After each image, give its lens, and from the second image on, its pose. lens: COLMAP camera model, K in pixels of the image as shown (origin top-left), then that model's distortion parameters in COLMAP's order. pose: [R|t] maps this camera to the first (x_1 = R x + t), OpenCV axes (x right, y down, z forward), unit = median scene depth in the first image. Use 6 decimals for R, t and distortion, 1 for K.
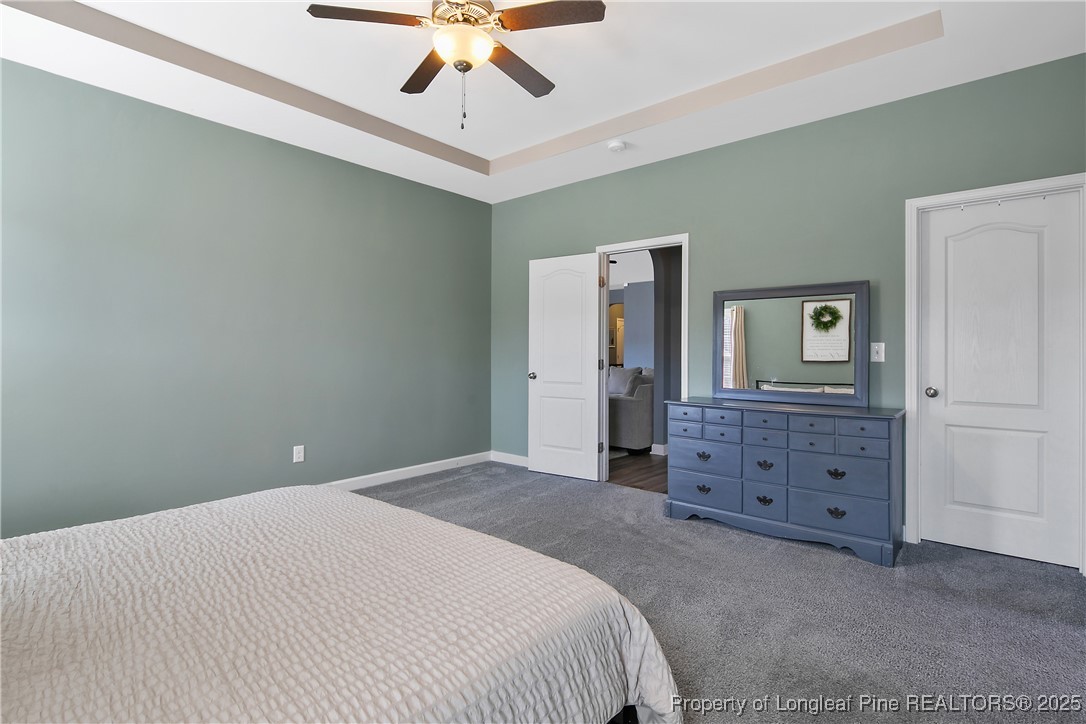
lens RADIAL K [[531.8, 0, 538.6], [0, 531.8, 347.5], [0, 0, 1]] dist [-0.001433, -0.001524]
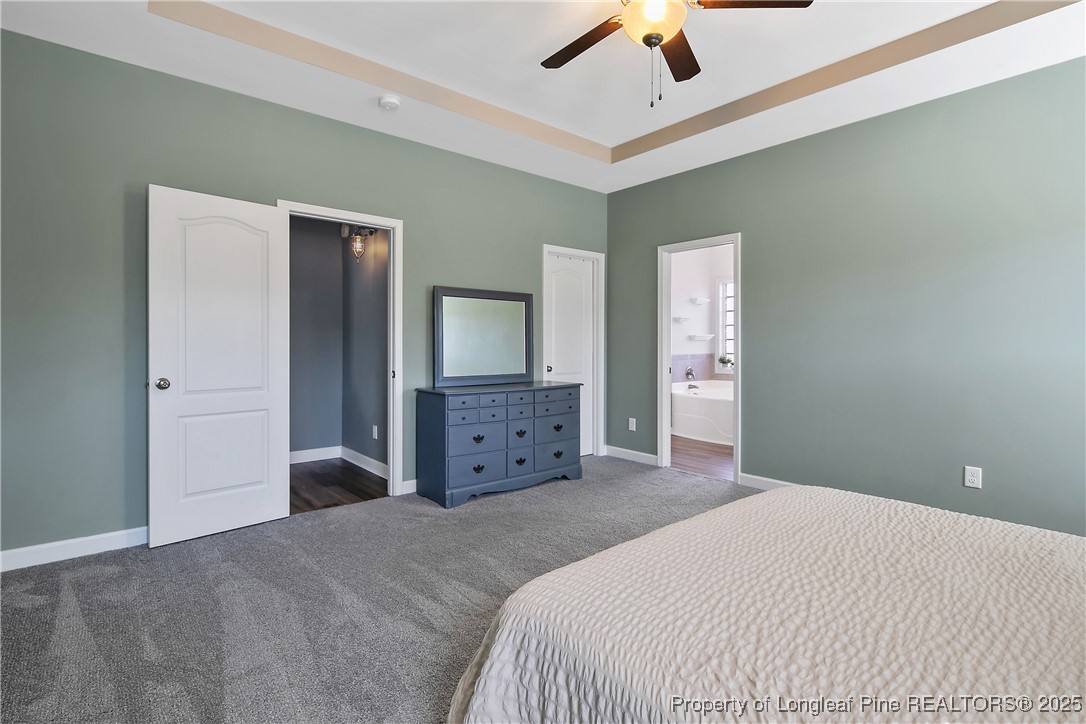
lens RADIAL K [[521.1, 0, 539.7], [0, 521.1, 357.7], [0, 0, 1]] dist [-0.001615, -0.001538]
pose [[0.156460, -0.024279, 0.987386, -0.725587], [-0.007572, 0.999639, 0.025780, 0.008996], [-0.987655, -0.011510, 0.156220, 0.713149]]
